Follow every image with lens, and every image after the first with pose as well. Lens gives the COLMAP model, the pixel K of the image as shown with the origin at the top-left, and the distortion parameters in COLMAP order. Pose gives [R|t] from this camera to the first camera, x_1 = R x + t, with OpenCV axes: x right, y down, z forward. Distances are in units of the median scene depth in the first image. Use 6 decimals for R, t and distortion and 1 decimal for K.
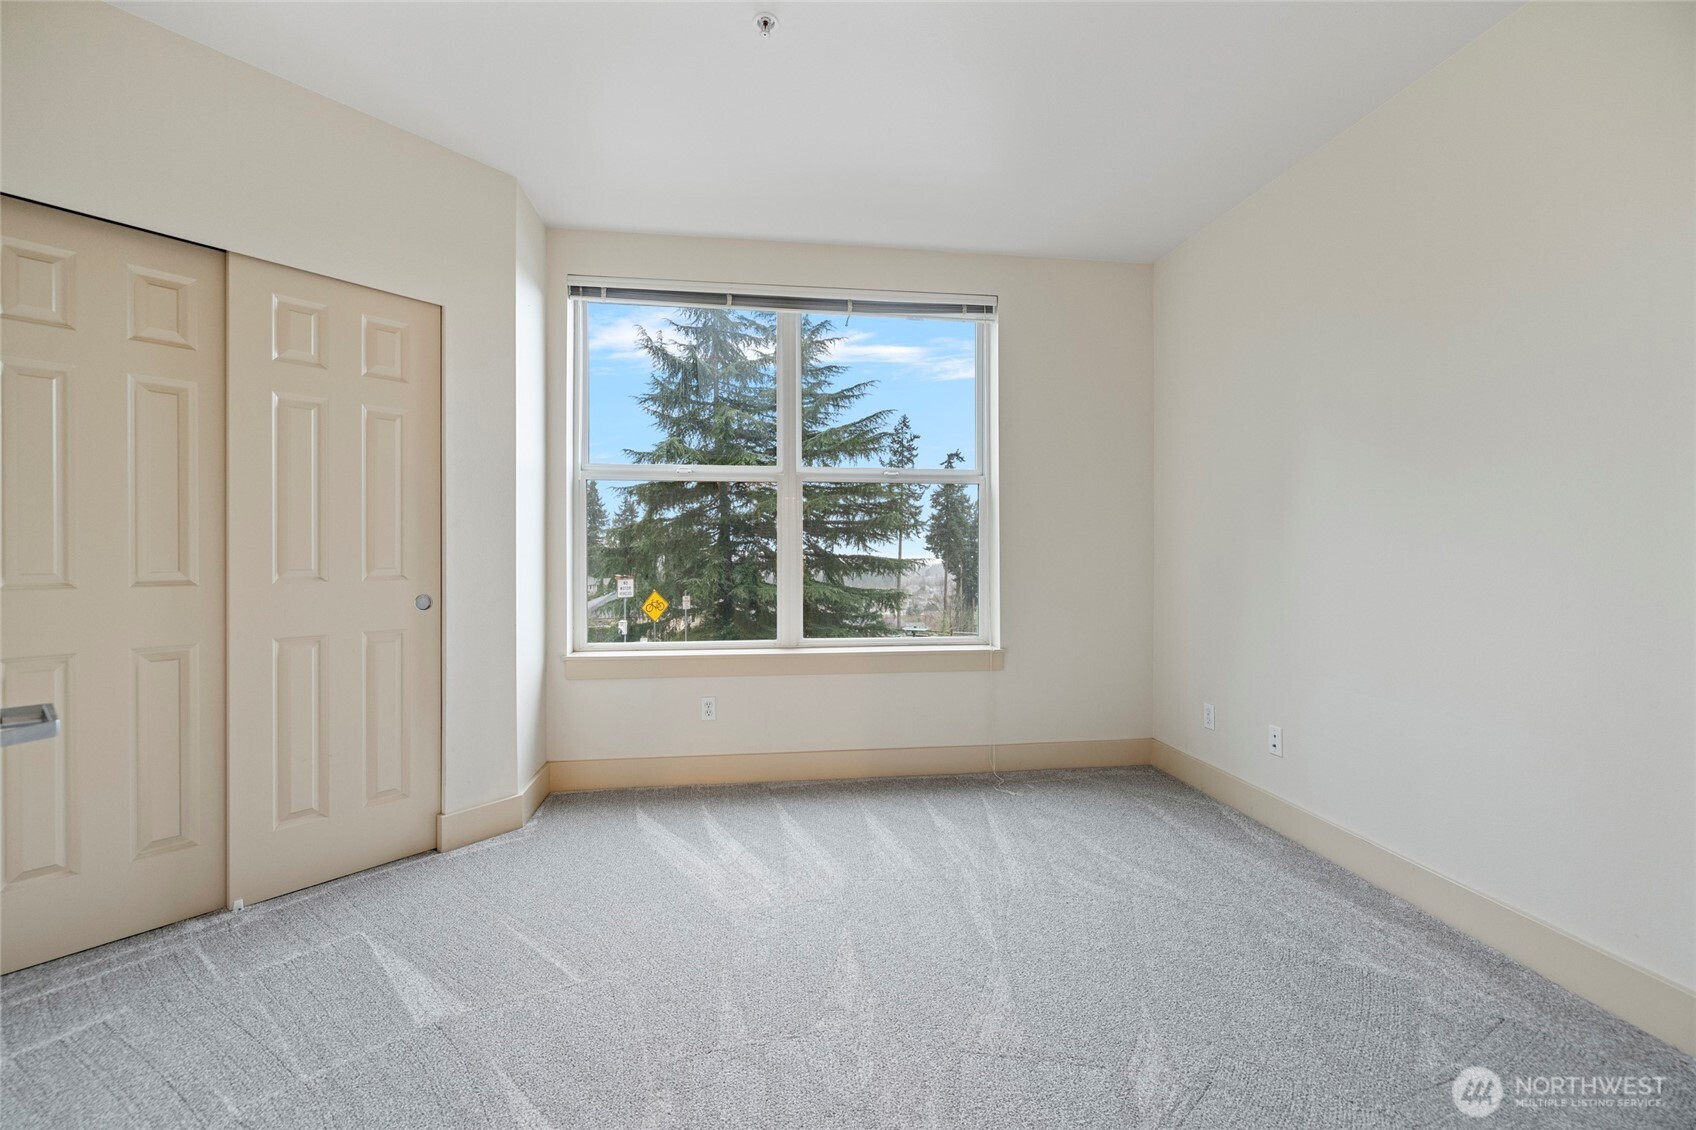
lens RADIAL K [[723.2, 0, 841.7], [0, 723.2, 556.0], [0, 0, 1]] dist [-0.000719, 0.000437]
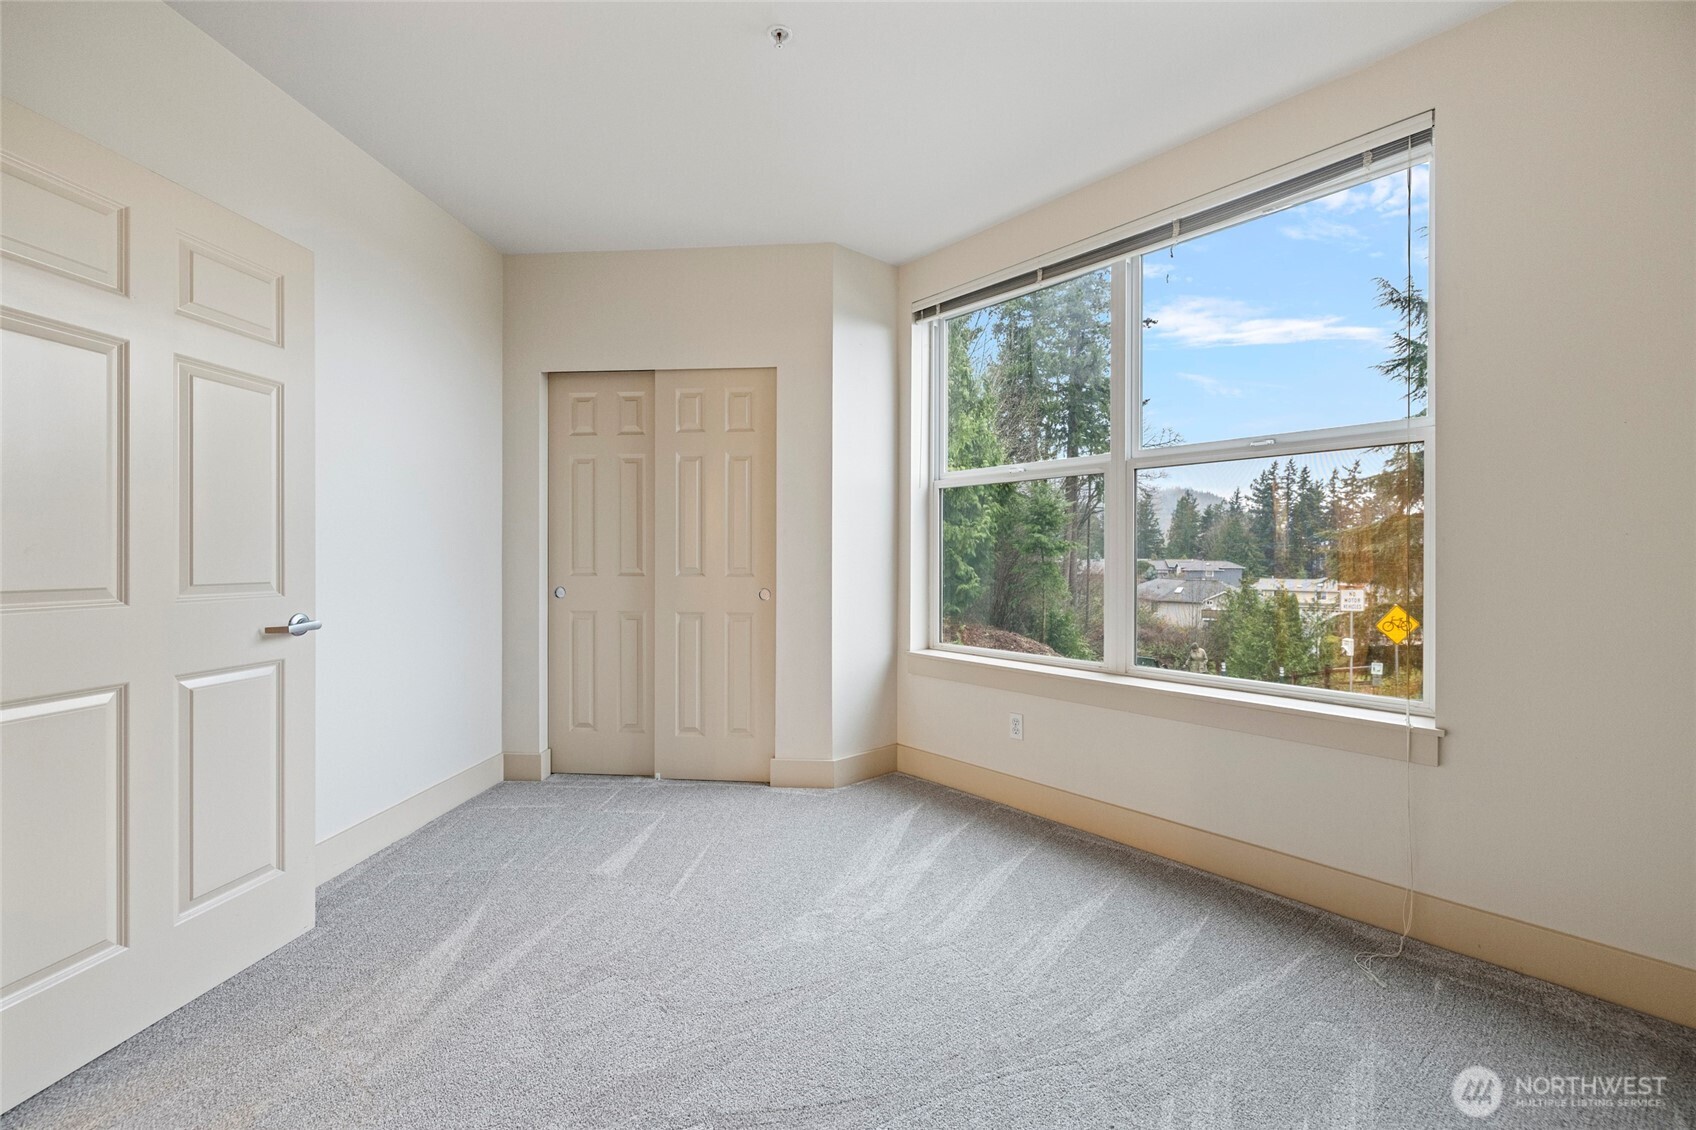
lens RADIAL K [[723.2, 0, 841.7], [0, 723.2, 556.0], [0, 0, 1]] dist [-0.000719, 0.000437]
pose [[0.529199, 0.000764, -0.848498, 0.511684], [-0.005992, 0.999978, -0.002837, -0.002156], [0.848477, 0.006585, 0.529192, 0.342478]]
